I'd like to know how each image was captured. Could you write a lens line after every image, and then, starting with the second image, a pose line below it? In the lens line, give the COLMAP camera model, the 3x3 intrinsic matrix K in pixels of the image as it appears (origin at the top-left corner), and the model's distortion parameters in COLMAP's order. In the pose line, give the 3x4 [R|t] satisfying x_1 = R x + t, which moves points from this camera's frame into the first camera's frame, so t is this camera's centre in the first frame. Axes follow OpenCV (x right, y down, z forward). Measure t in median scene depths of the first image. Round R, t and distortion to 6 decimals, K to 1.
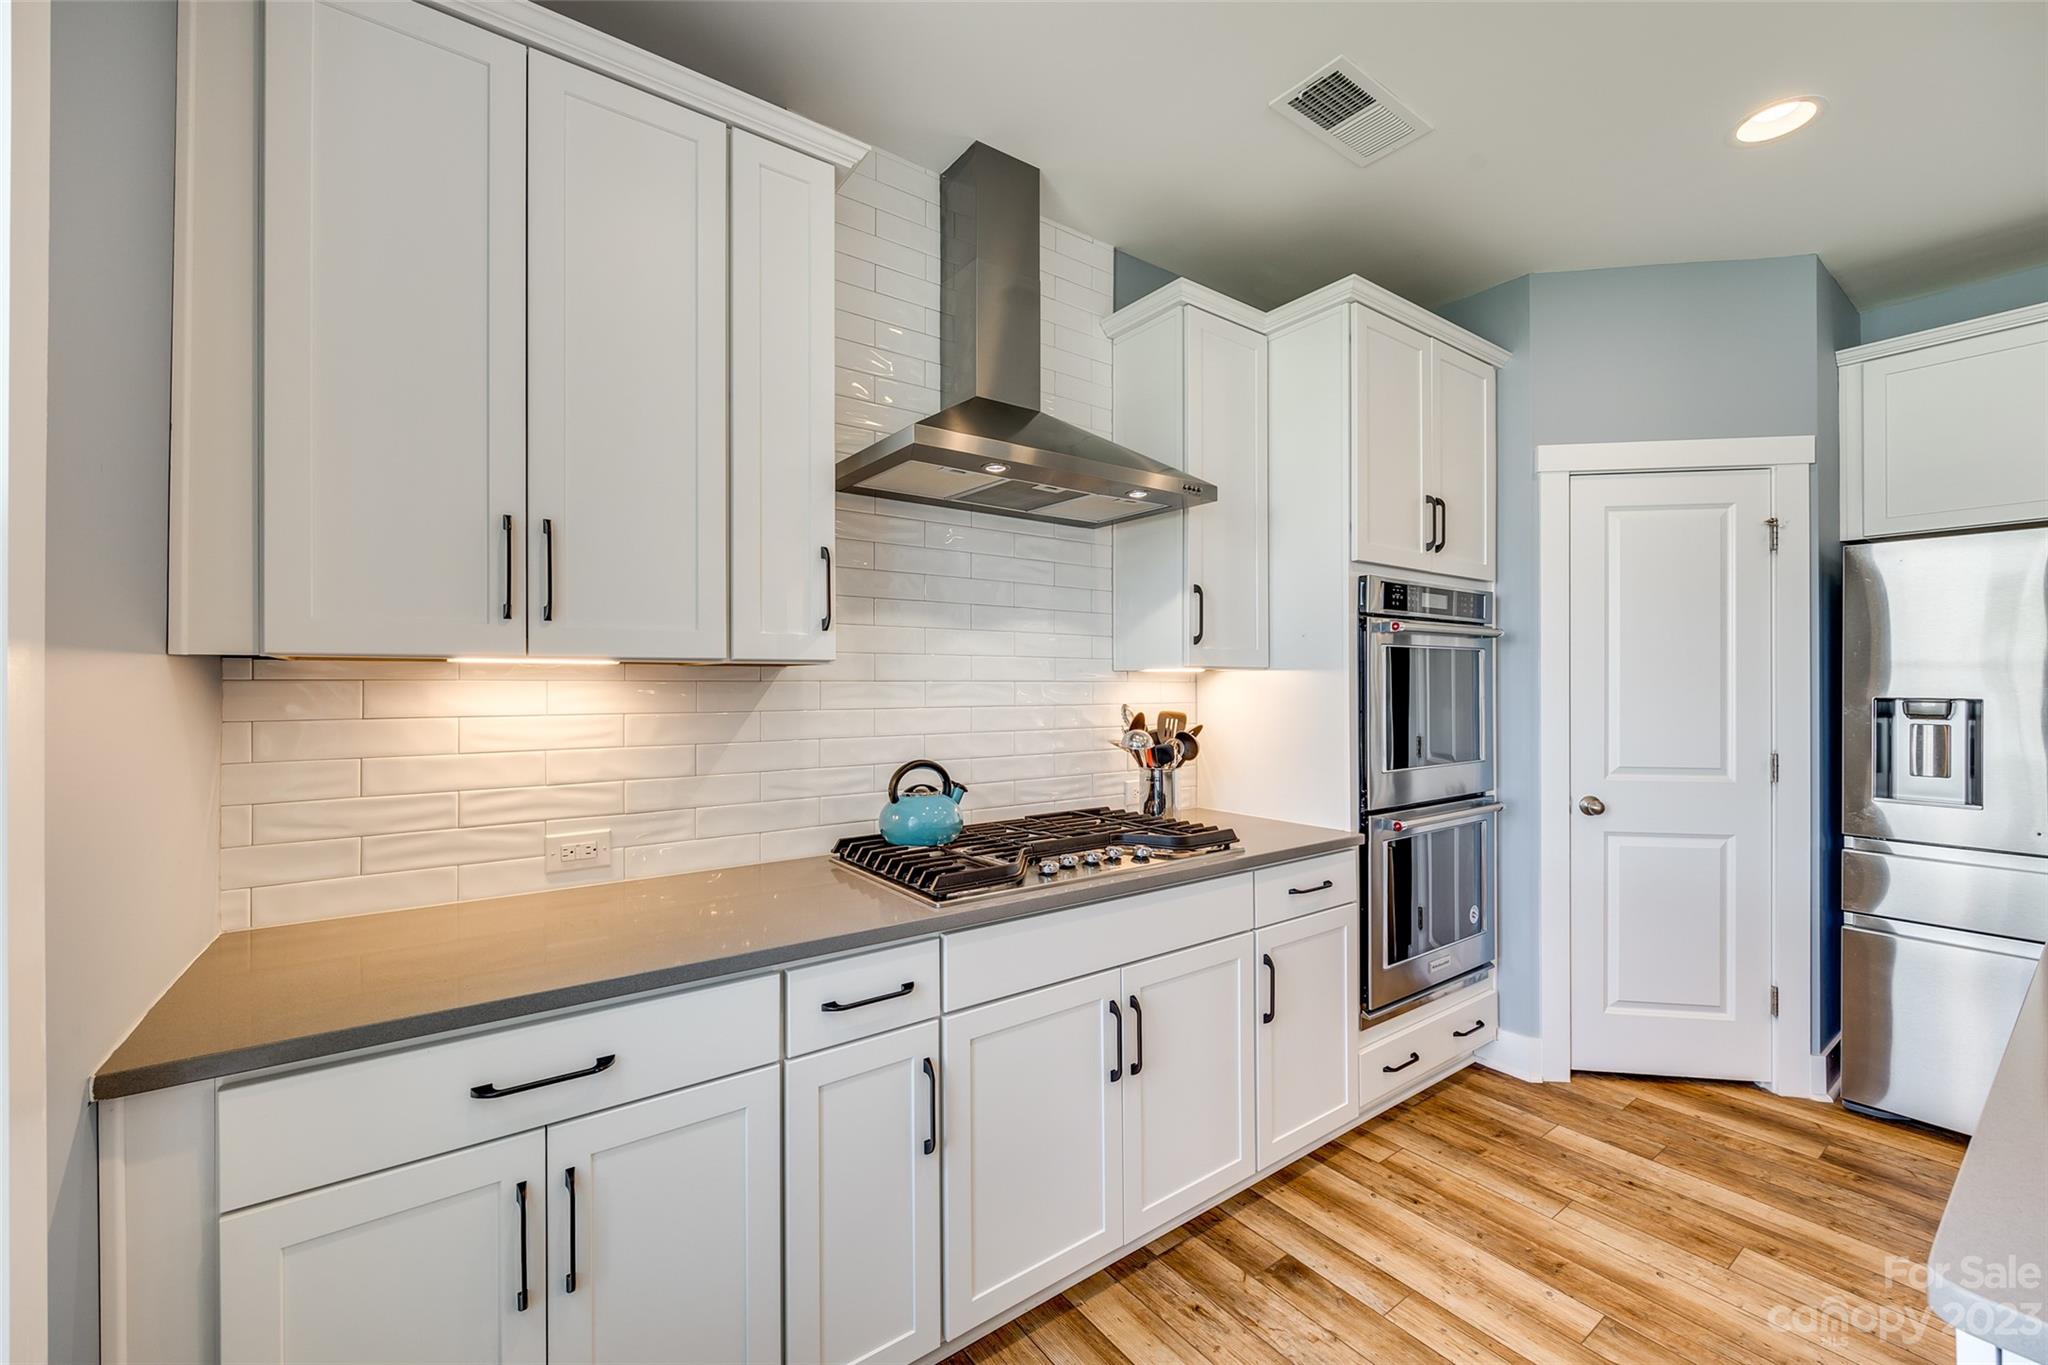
lens RADIAL K [[815.8, 0, 1024.2], [0, 815.8, 684.4], [0, 0, 1]] dist [-0.003464, 0.000165]
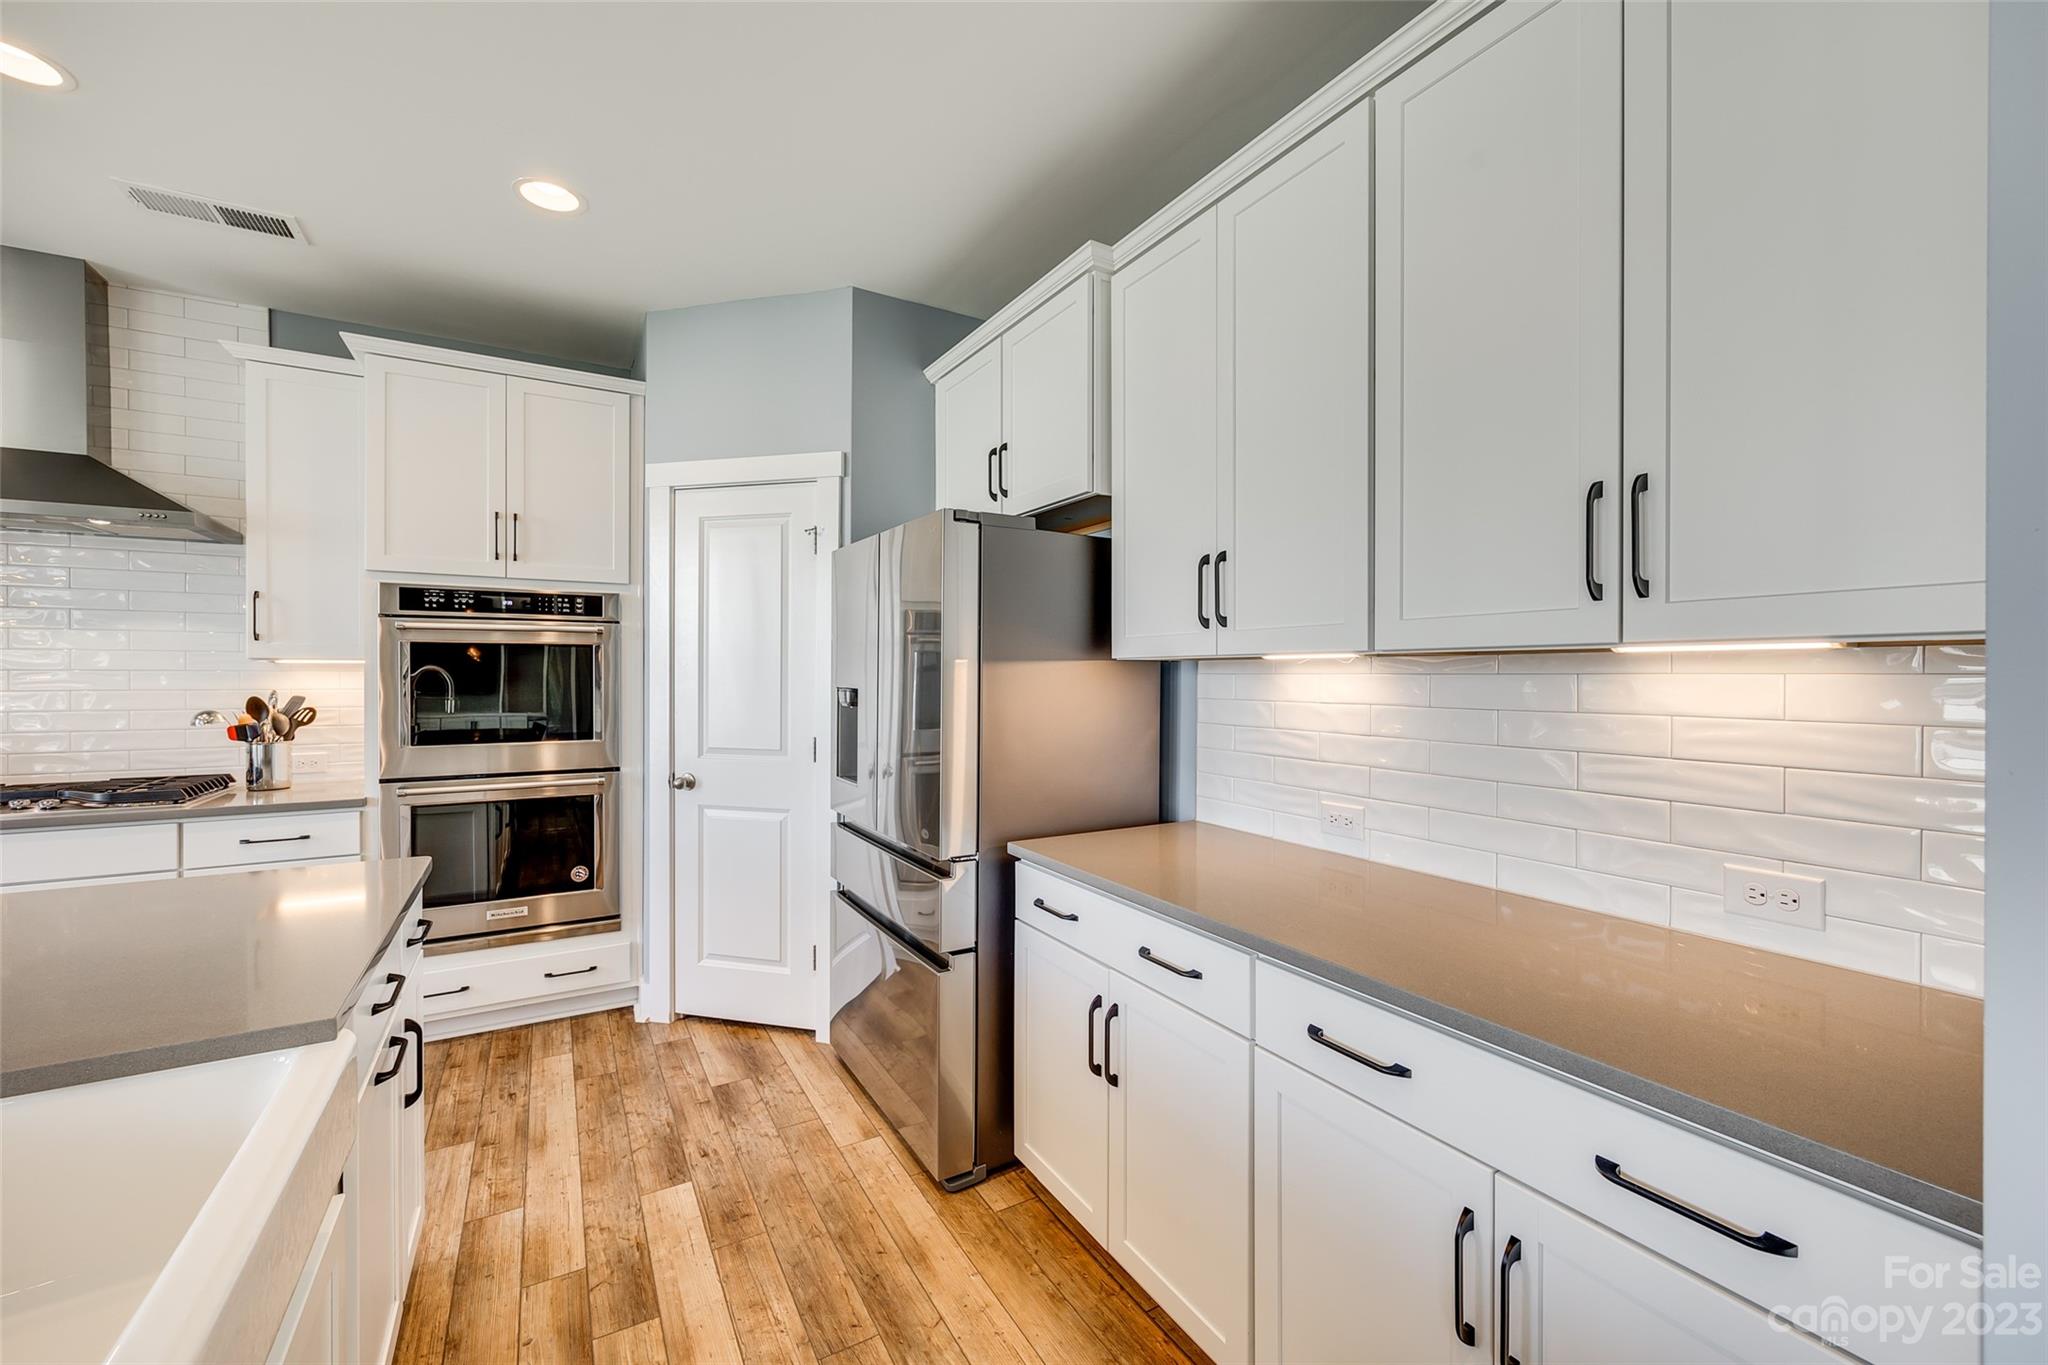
lens RADIAL K [[820.6, 0, 1028.0], [0, 820.6, 679.3], [0, 0, 1]] dist [-0.002734, 0.000003]
pose [[0.995541, 0.003059, -0.094284, 1.468674], [-0.002356, 0.999969, 0.007565, -0.003489], [0.094304, -0.007309, 0.995517, -0.105577]]
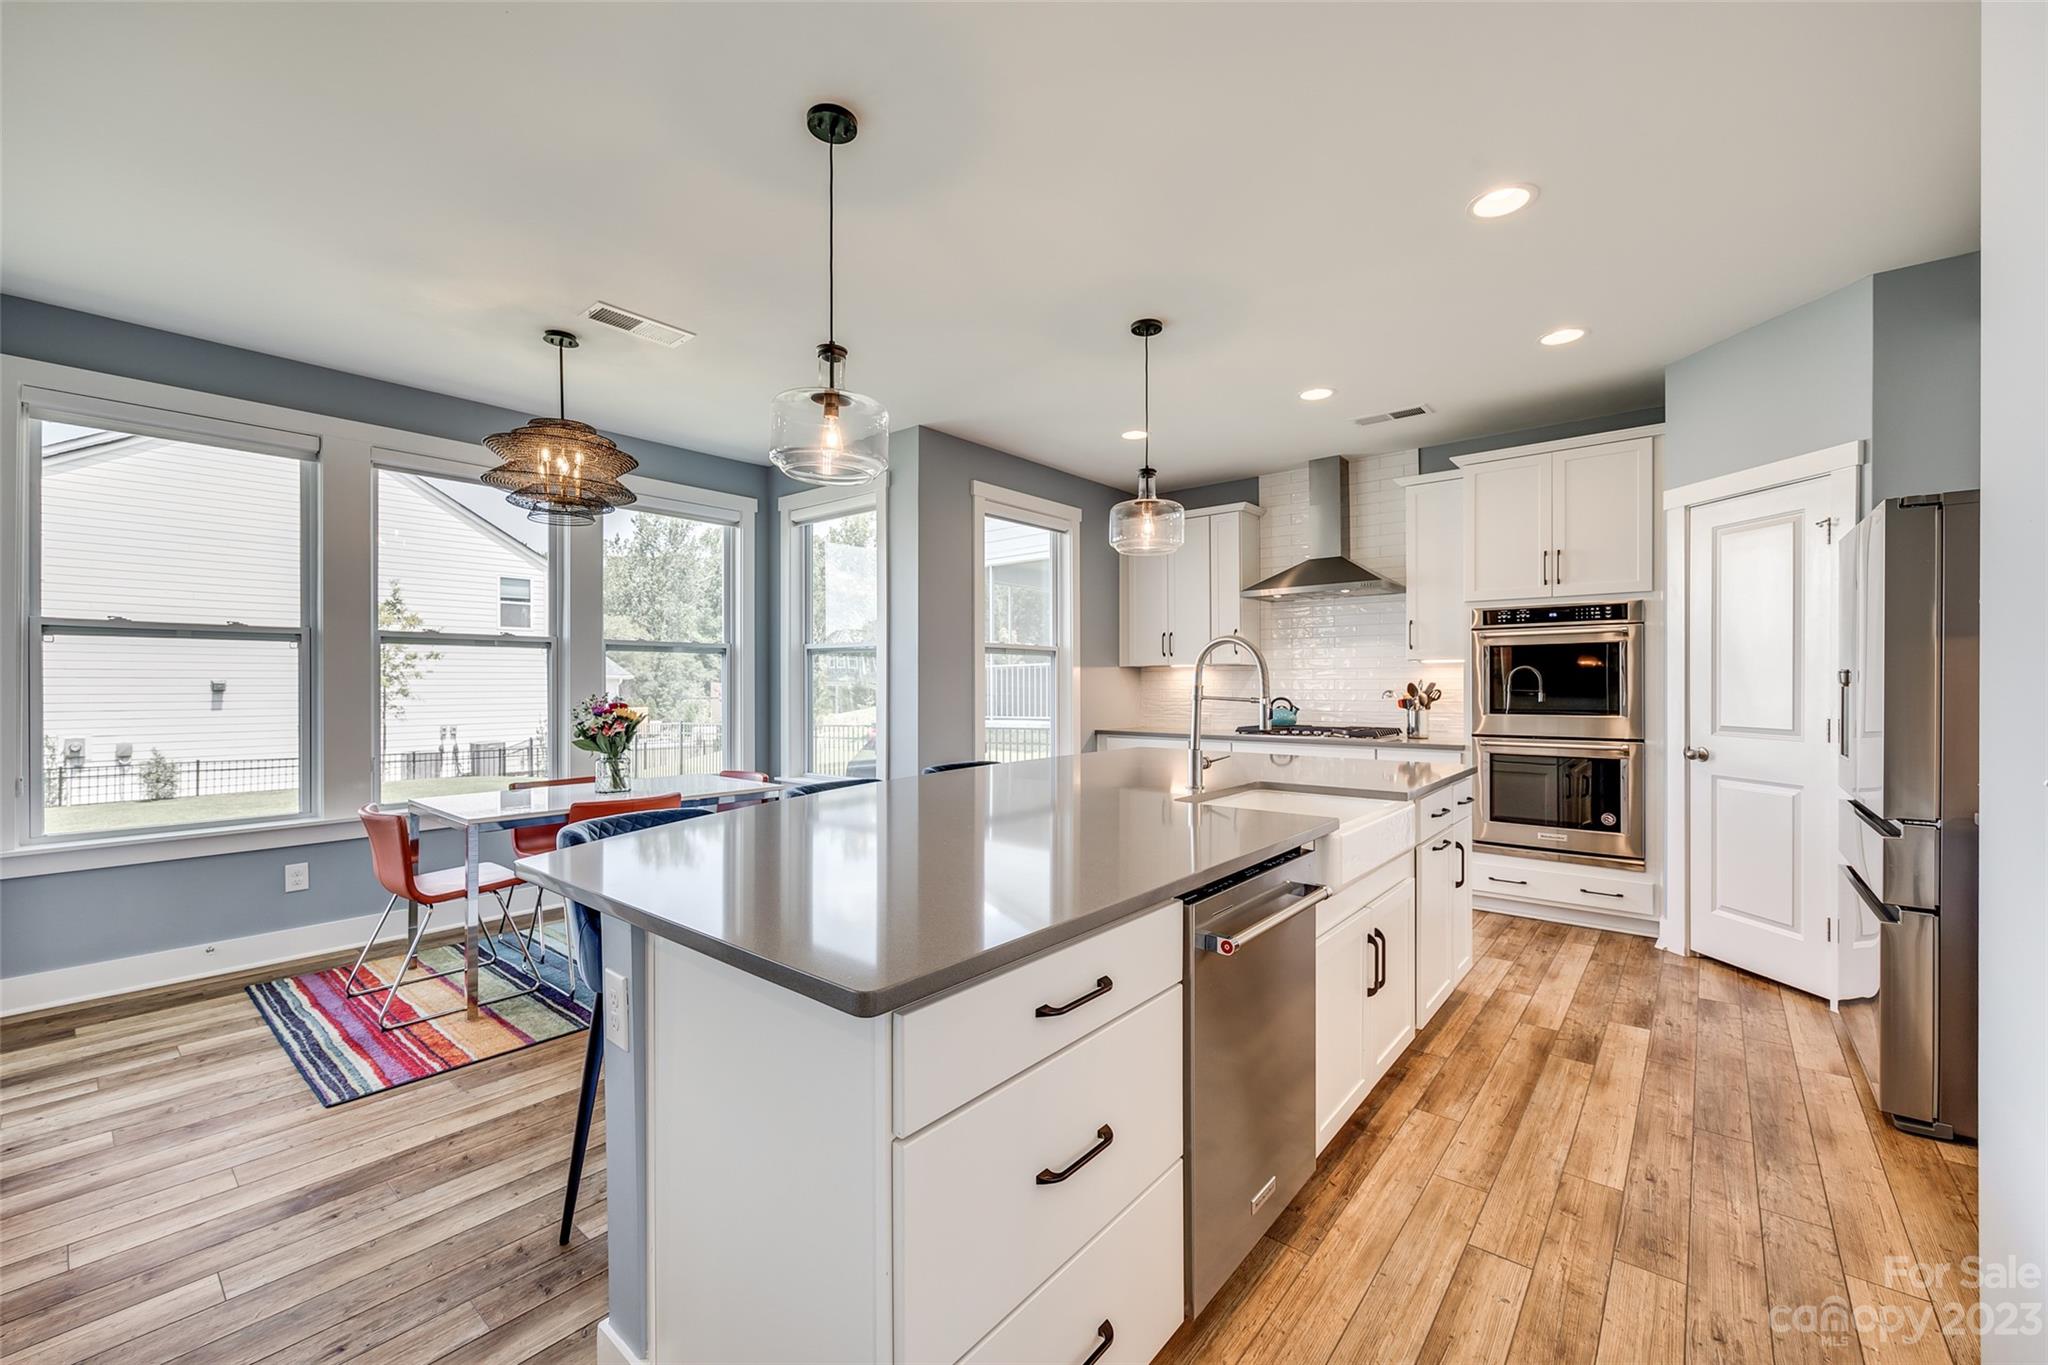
lens RADIAL K [[815.8, 0, 1024.2], [0, 815.8, 684.4], [0, 0, 1]] dist [-0.003464, 0.000165]
pose [[0.244574, 0.001006, -0.969630, 1.973297], [0.003293, 0.999993, 0.001868, 0.032903], [0.969625, -0.003650, 0.244569, -0.456894]]
